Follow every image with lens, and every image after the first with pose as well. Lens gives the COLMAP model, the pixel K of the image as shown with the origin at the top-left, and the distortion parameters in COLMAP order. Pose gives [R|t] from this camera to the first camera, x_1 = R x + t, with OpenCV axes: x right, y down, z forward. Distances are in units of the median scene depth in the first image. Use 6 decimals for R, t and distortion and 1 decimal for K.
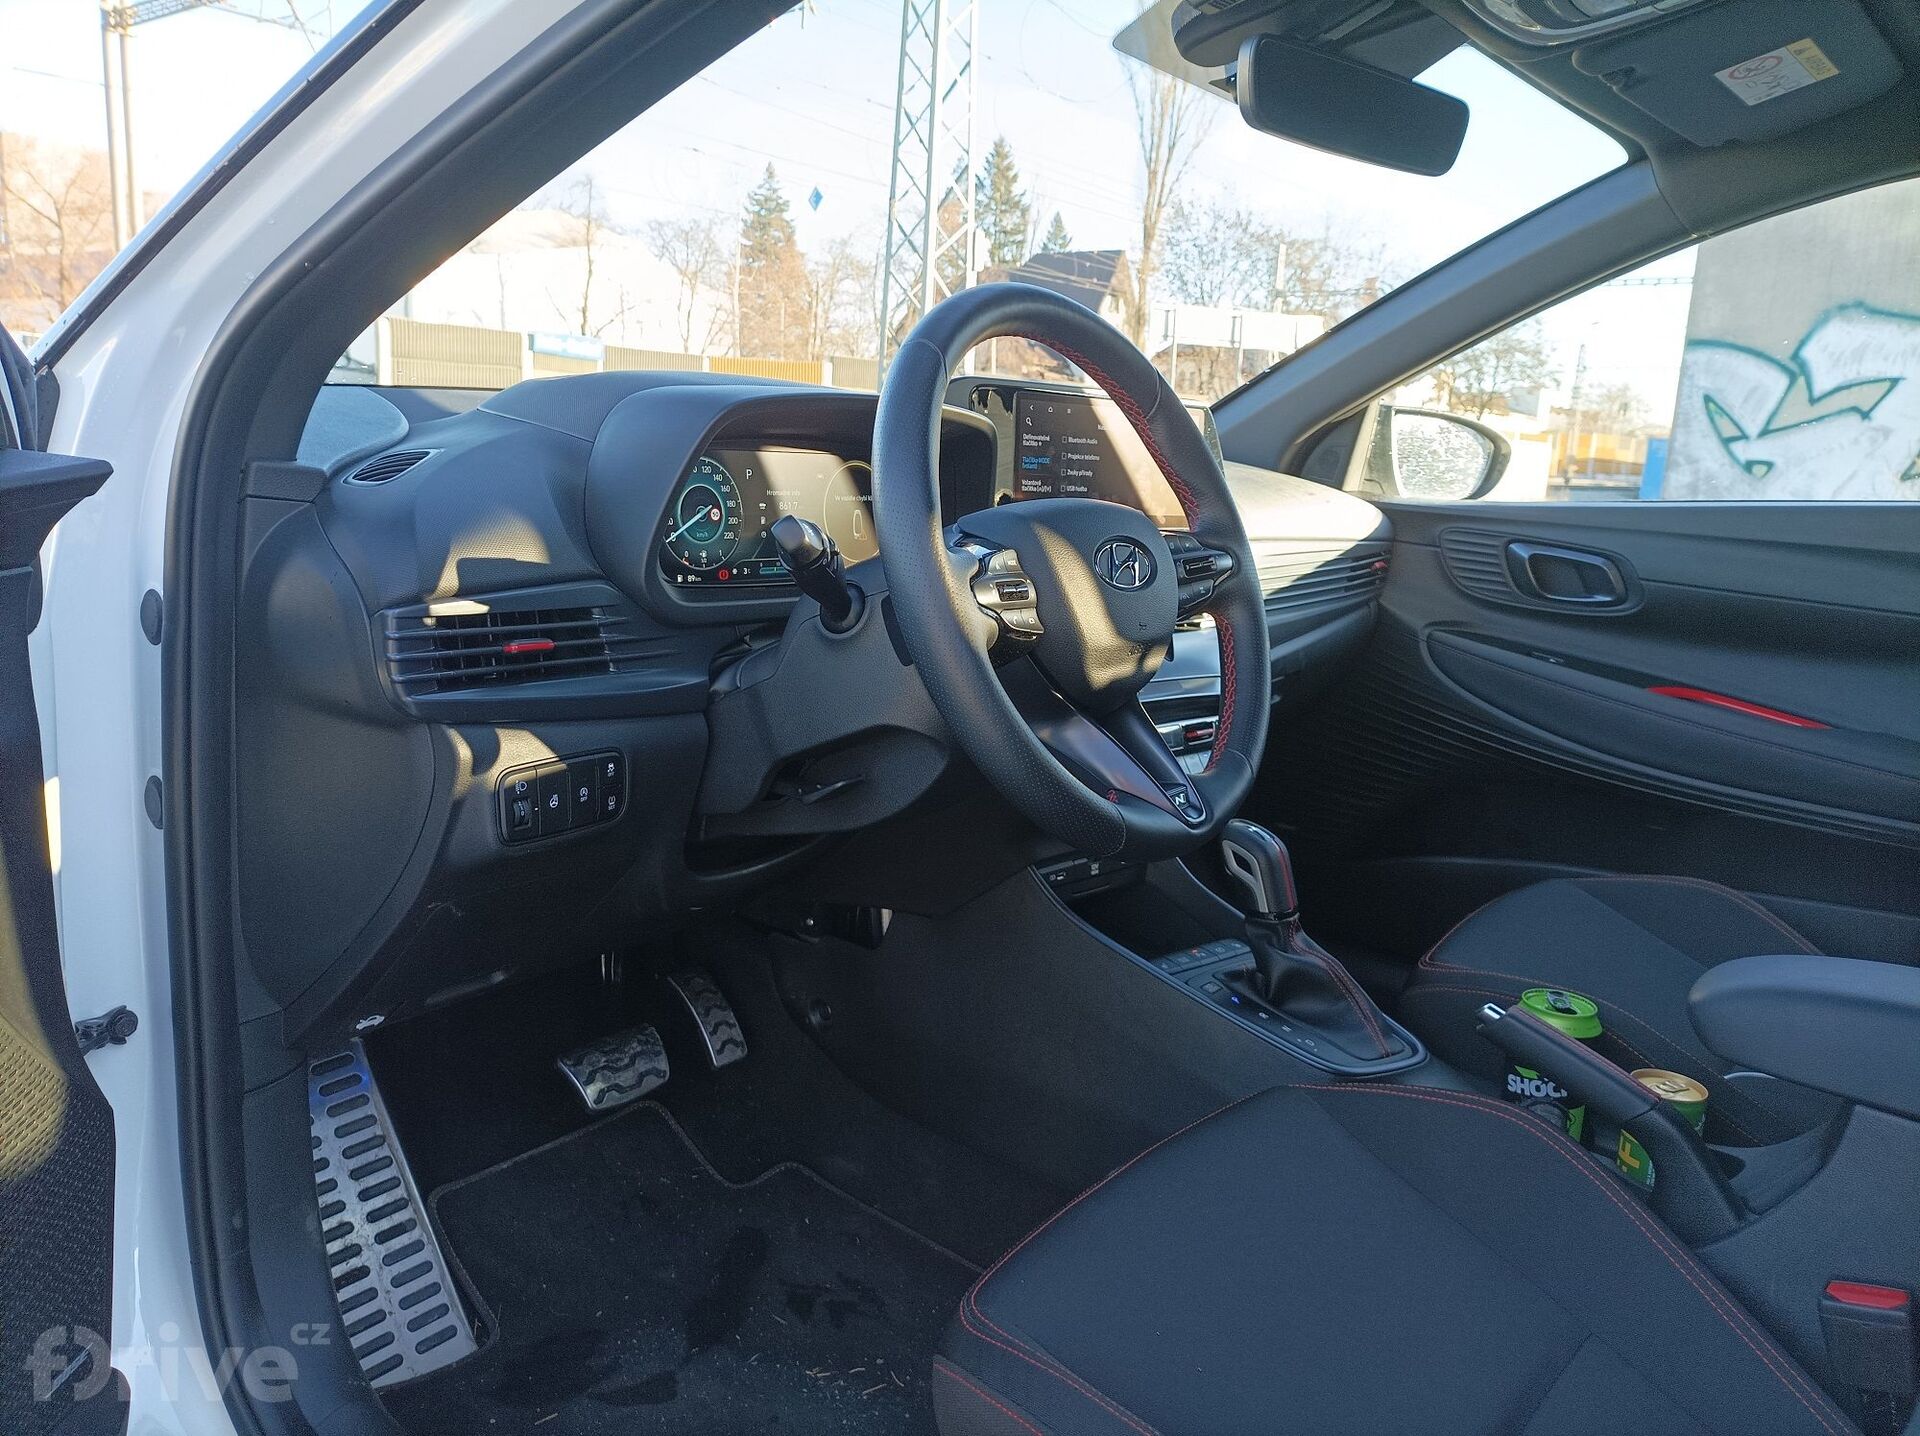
lens RADIAL K [[1474.6, 0, 1010.0], [0, 1474.6, 740.2], [0, 0, 1]] dist [0.017039, -0.005108]
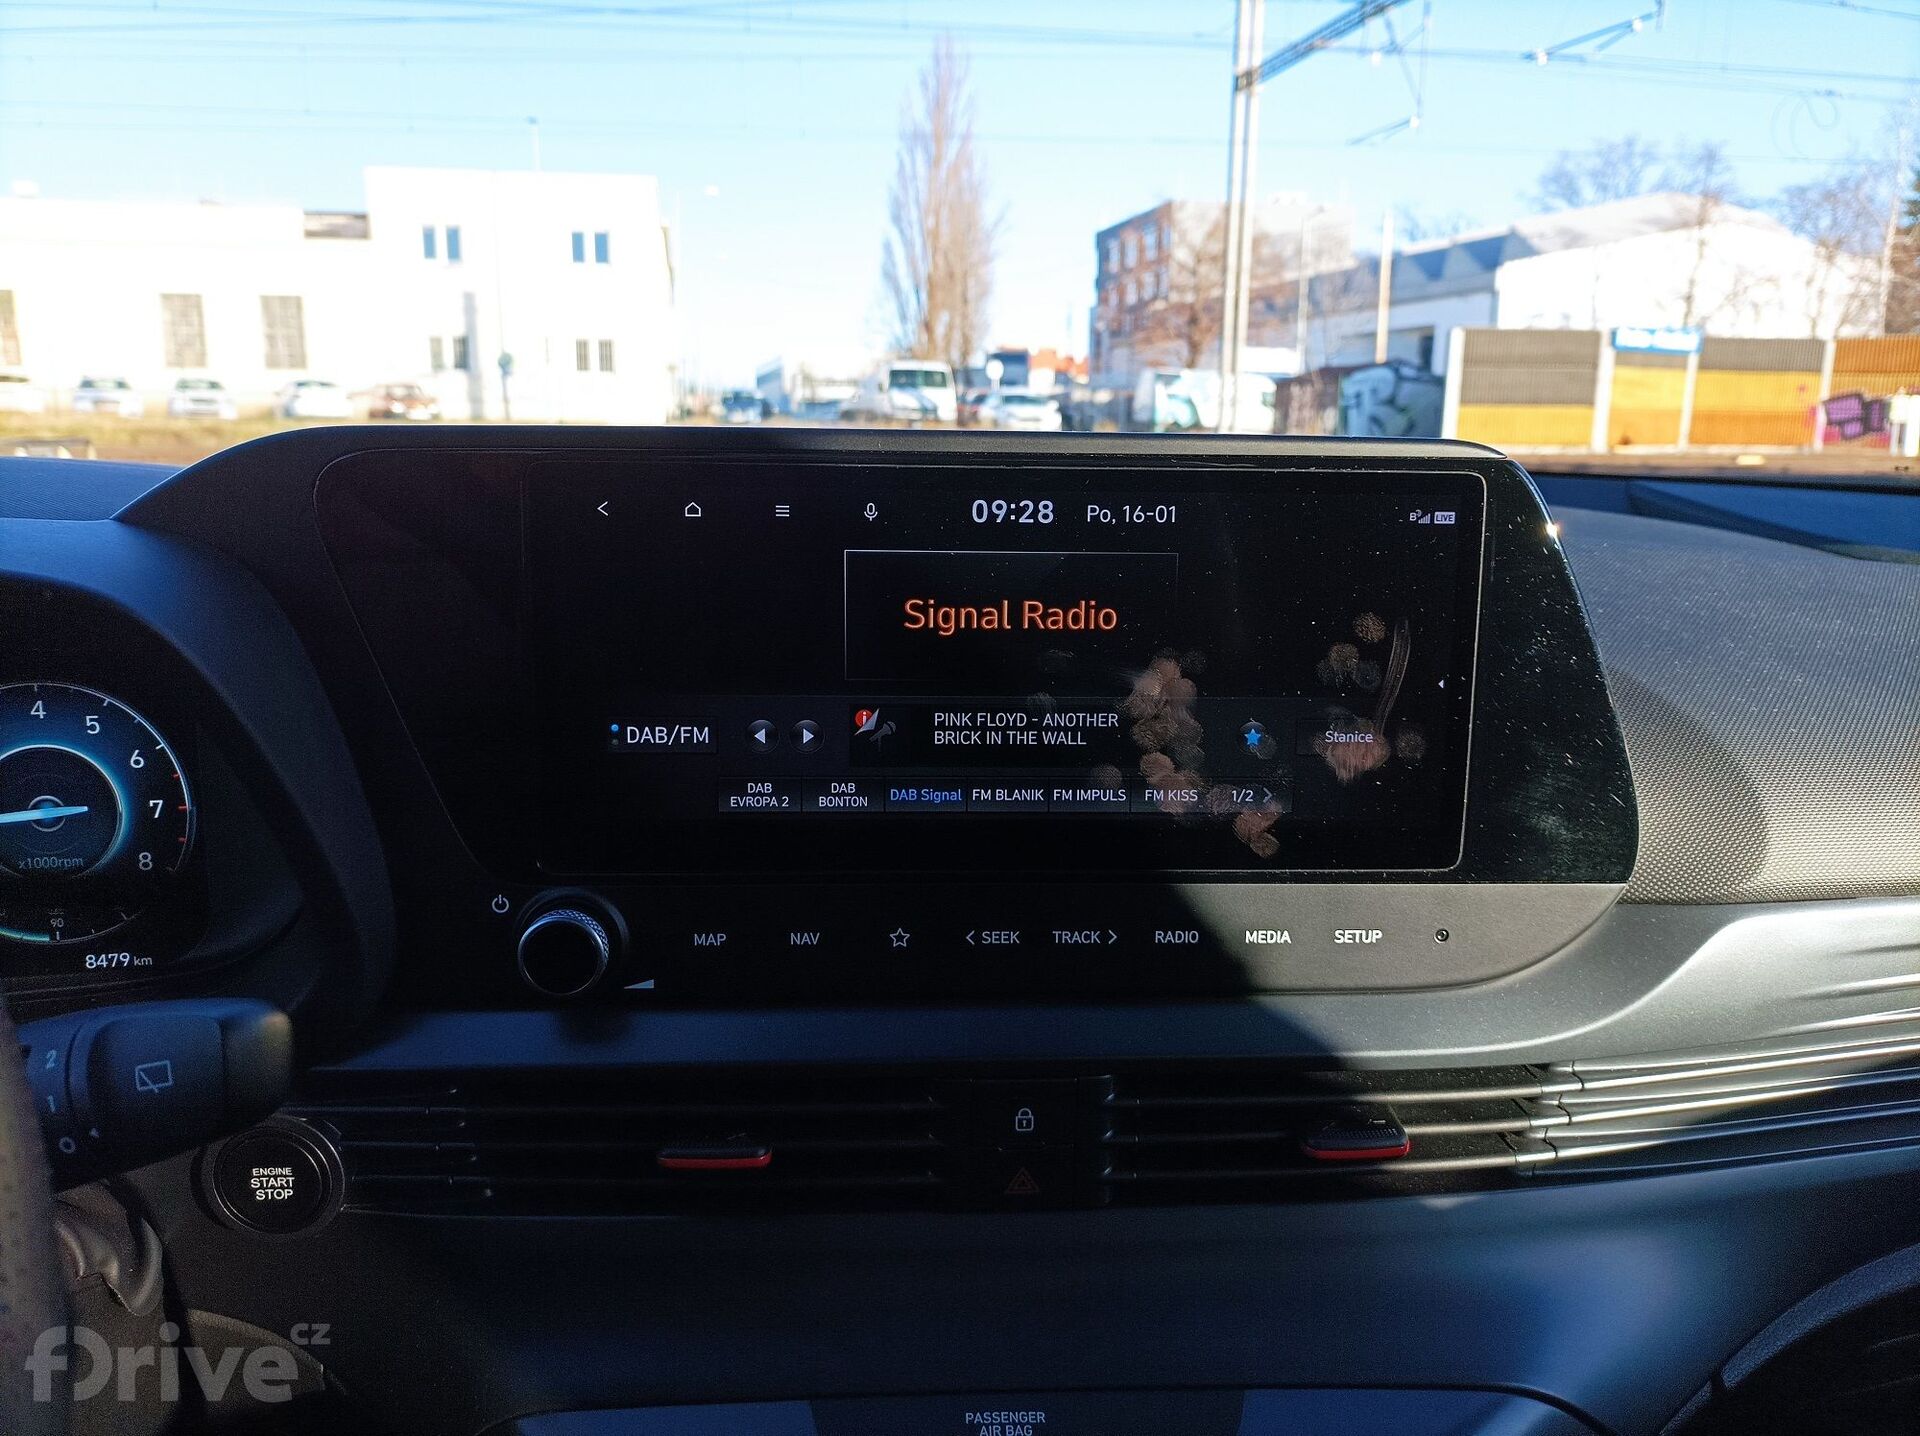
lens RADIAL K [[1444.2, 0, 951.0], [0, 1444.2, 737.8], [0, 0, 1]] dist [0.022745, -0.016838]
pose [[0.730516, 0.102030, -0.675231, 0.182733], [-0.101907, 0.993992, 0.039945, -0.127081], [0.675250, 0.039630, 0.736524, 0.533848]]
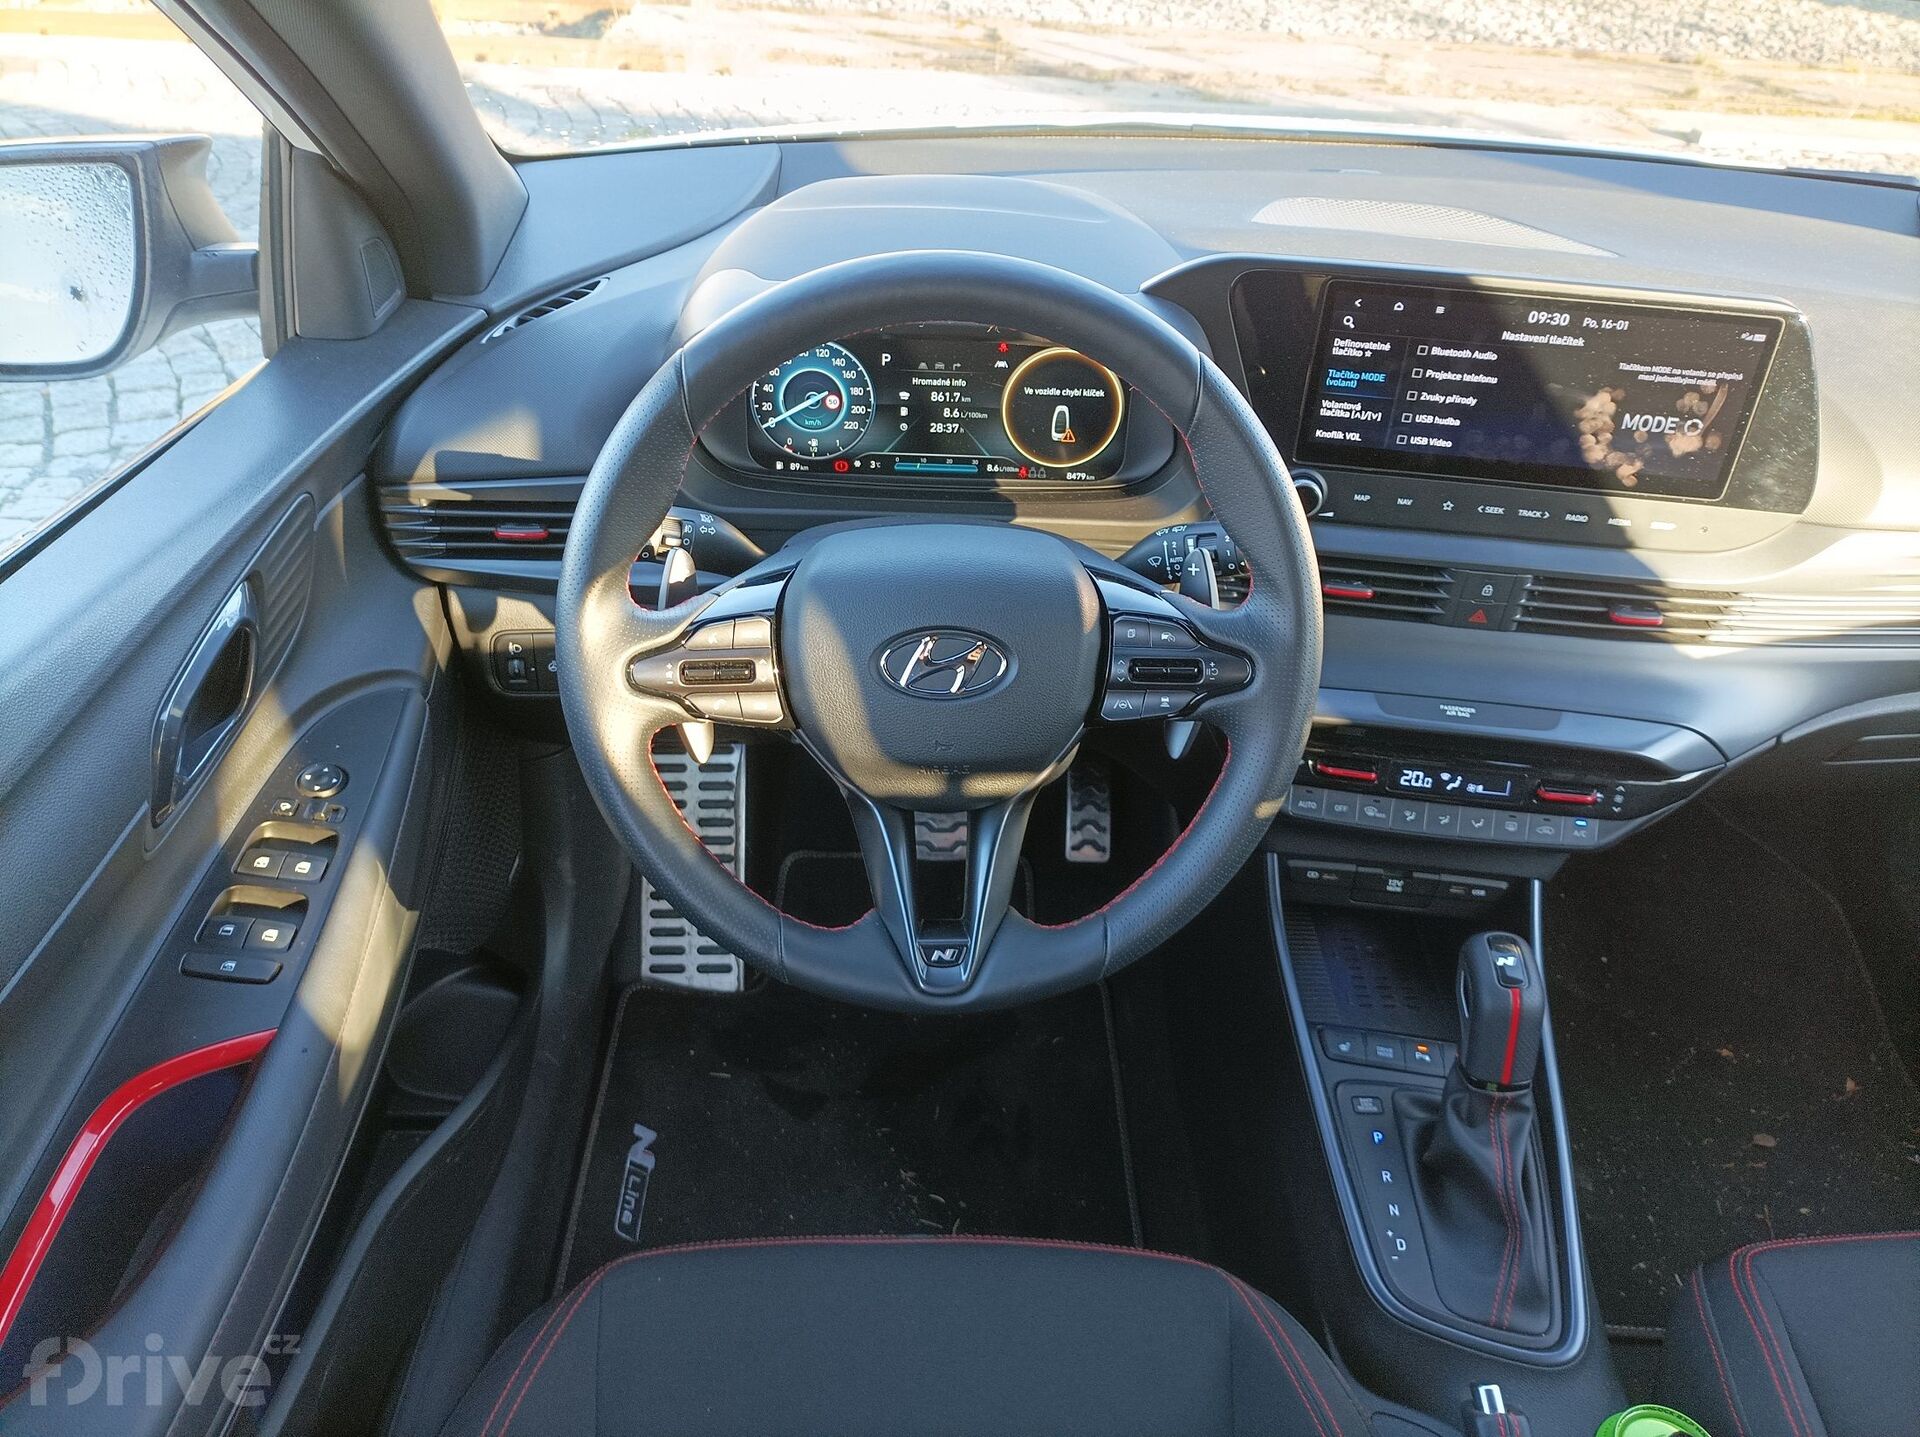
lens RADIAL K [[1444.2, 0, 951.0], [0, 1444.2, 738.3], [0, 0, 1]] dist [0.022745, -0.016838]
pose [[0.613761, 0.425736, -0.664866, 0.283706], [-0.169539, 0.893571, 0.415676, -0.189666], [0.771073, -0.142405, 0.620618, 0.257814]]
